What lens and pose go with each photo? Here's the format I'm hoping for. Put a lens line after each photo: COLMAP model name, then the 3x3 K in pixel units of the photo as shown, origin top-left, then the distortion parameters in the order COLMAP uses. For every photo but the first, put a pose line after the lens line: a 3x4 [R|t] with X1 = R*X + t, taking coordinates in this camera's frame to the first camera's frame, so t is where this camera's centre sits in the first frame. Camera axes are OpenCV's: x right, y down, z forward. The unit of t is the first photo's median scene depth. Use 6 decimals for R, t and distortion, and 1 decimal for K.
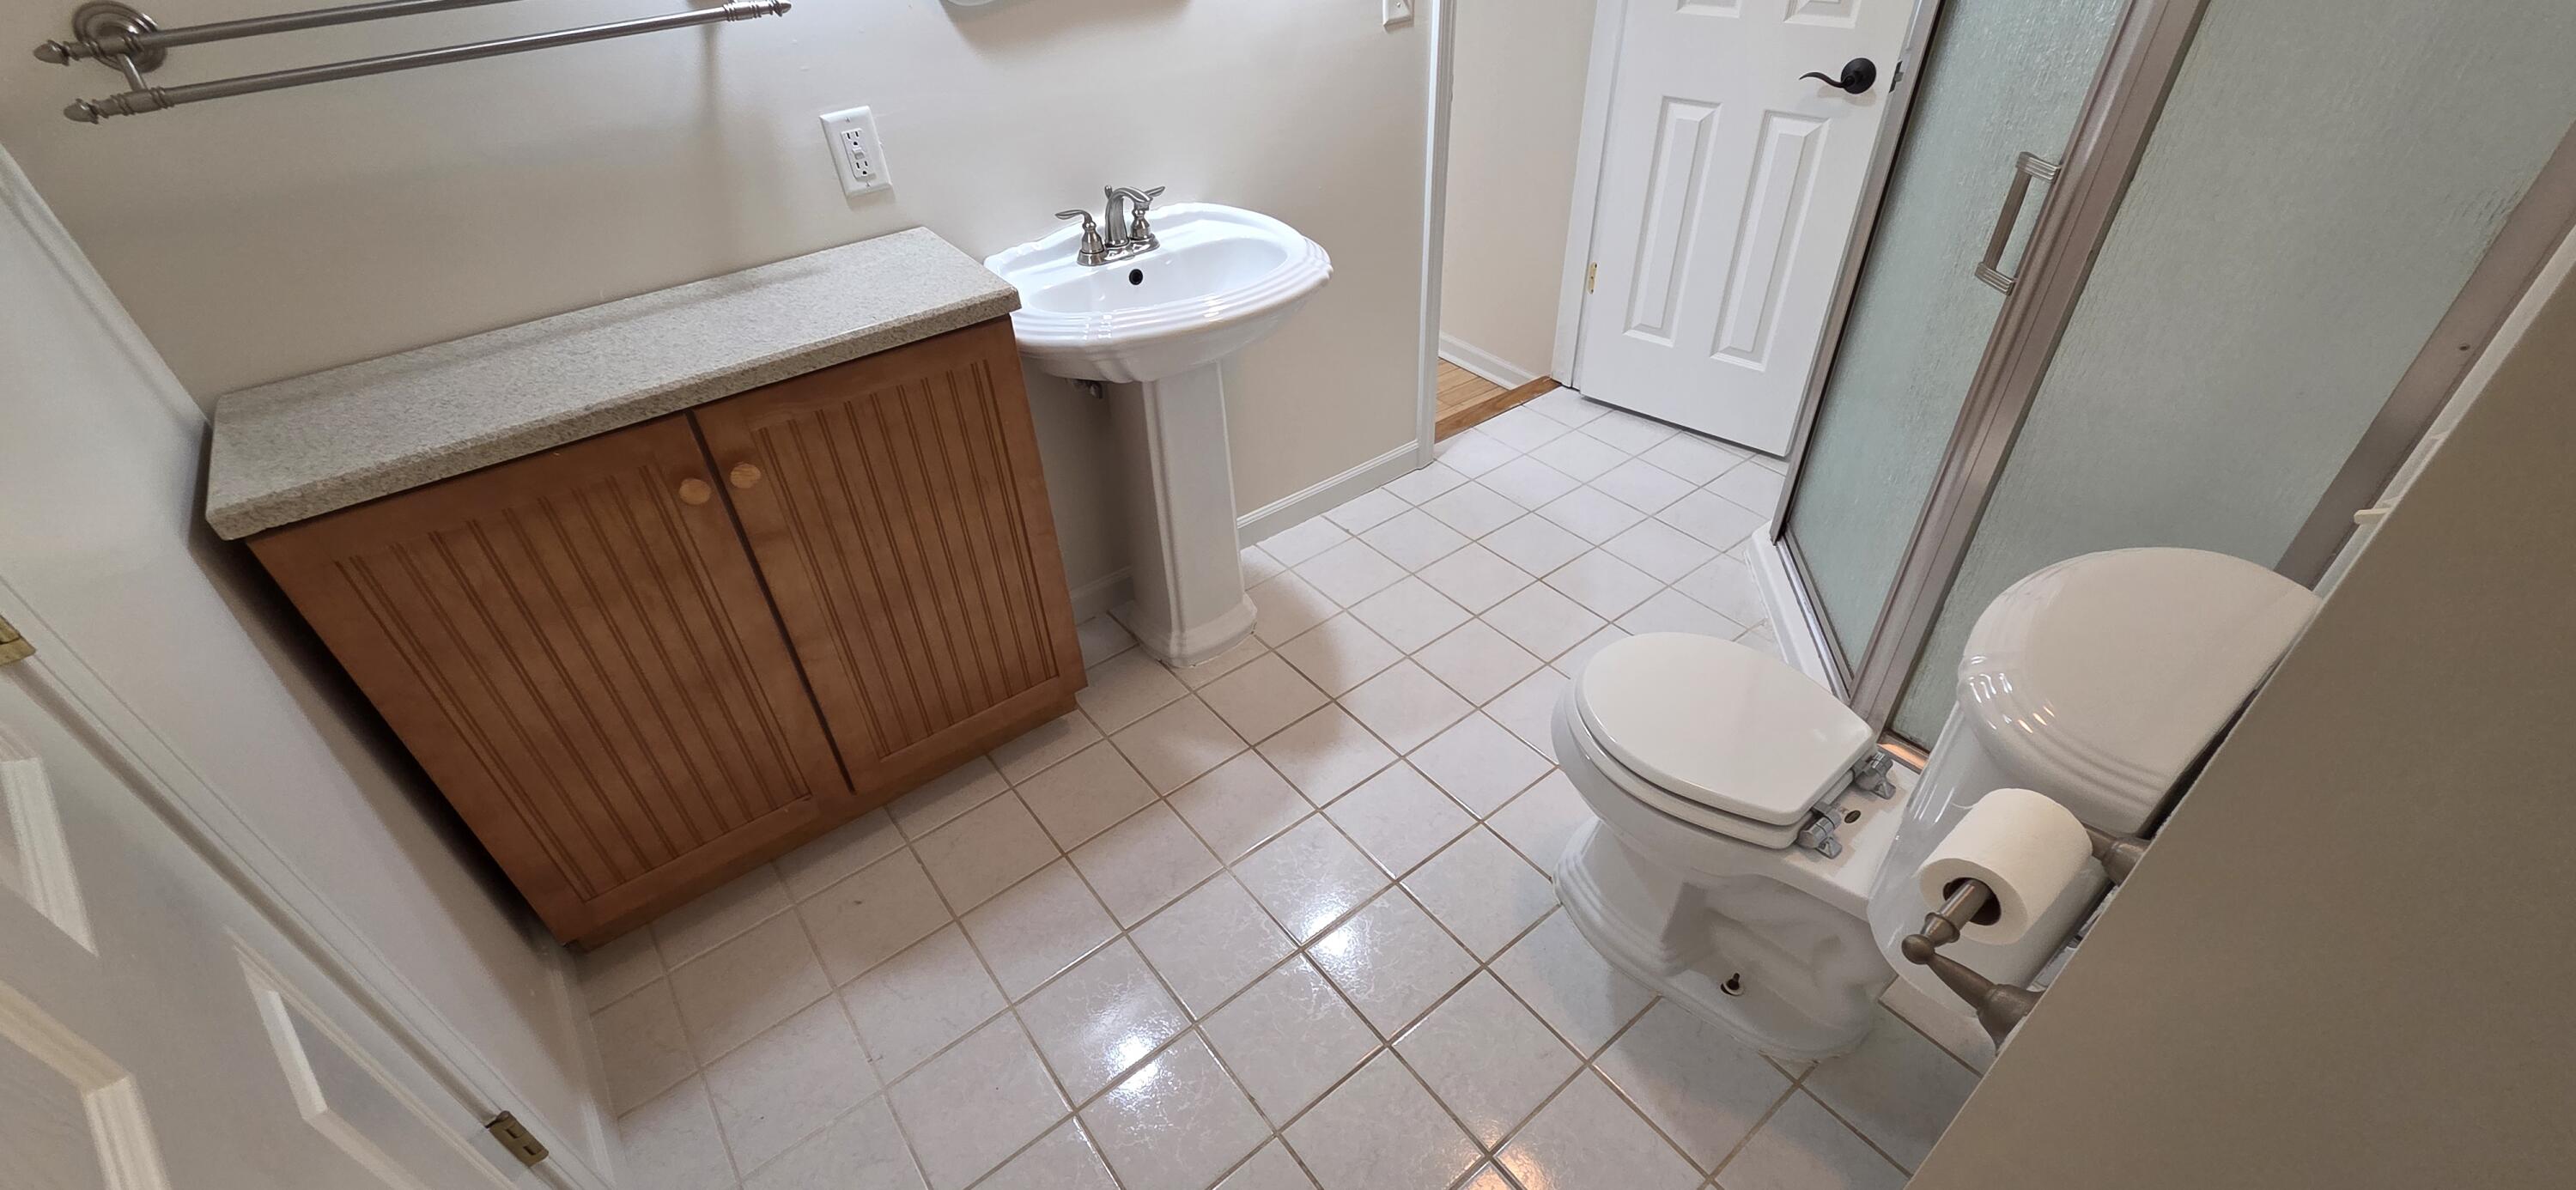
lens RADIAL K [[1055.2, 0, 1291.7], [0, 1055.2, 598.2], [0, 0, 1]] dist [0.001690, -0.000125]
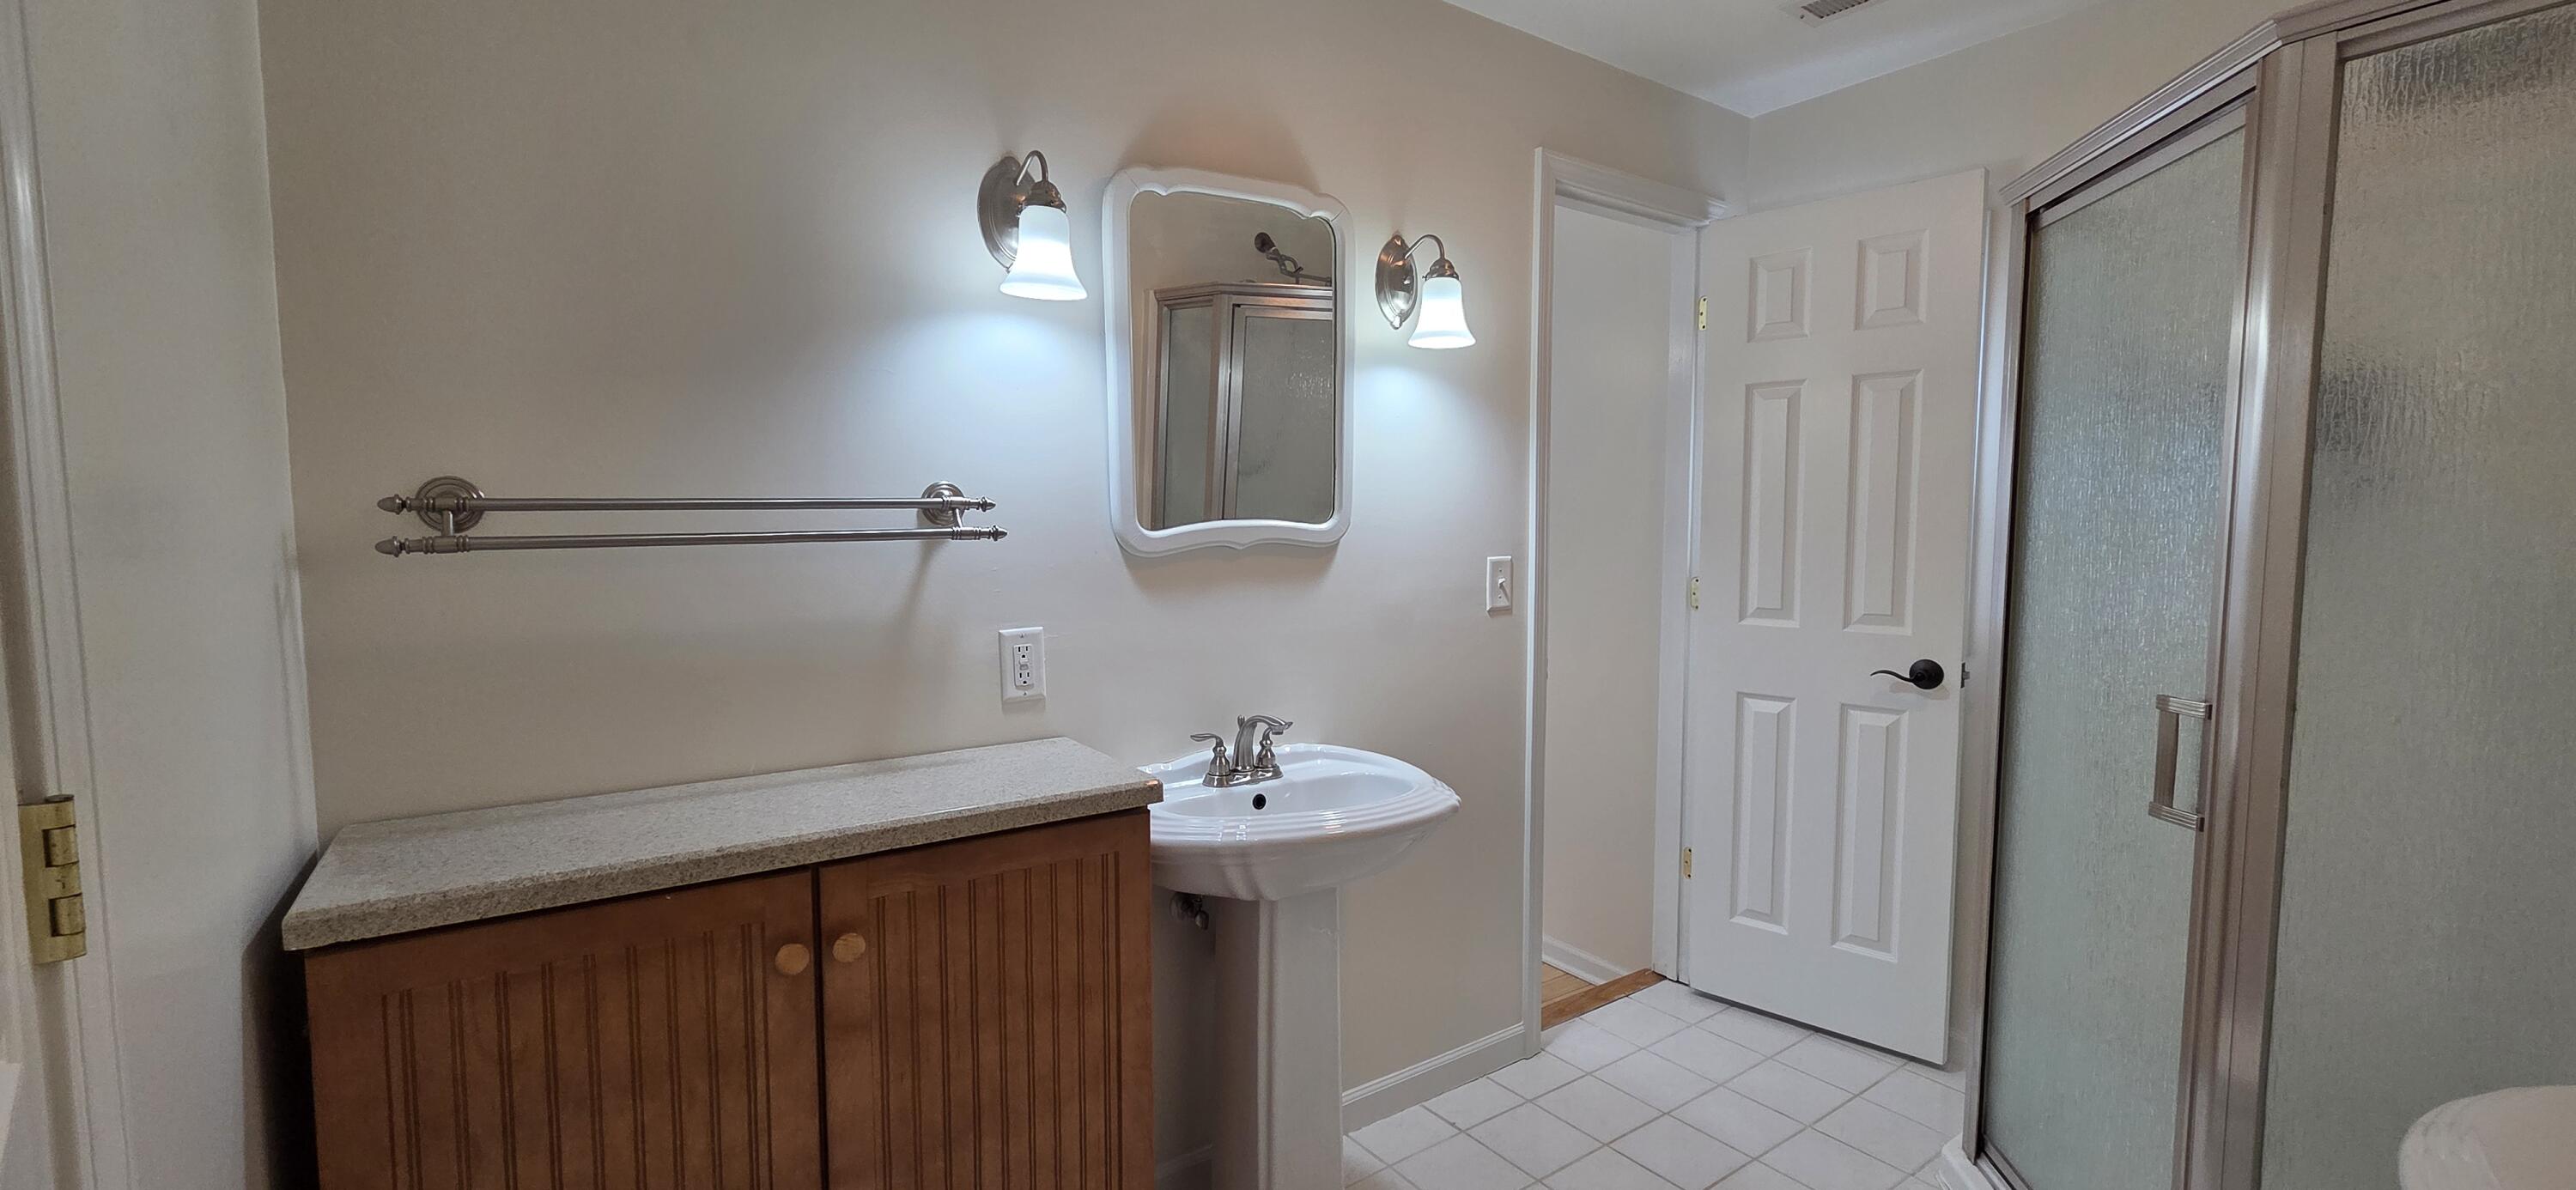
lens RADIAL K [[1053.0, 0, 1292.2], [0, 1053.0, 600.1], [0, 0, 1]] dist [0.002409, -0.000643]
pose [[0.998510, 0.039301, -0.037859, -0.088271], [-0.053676, 0.832404, -0.551564, 0.086622], [0.009837, 0.552774, 0.833273, 0.066421]]
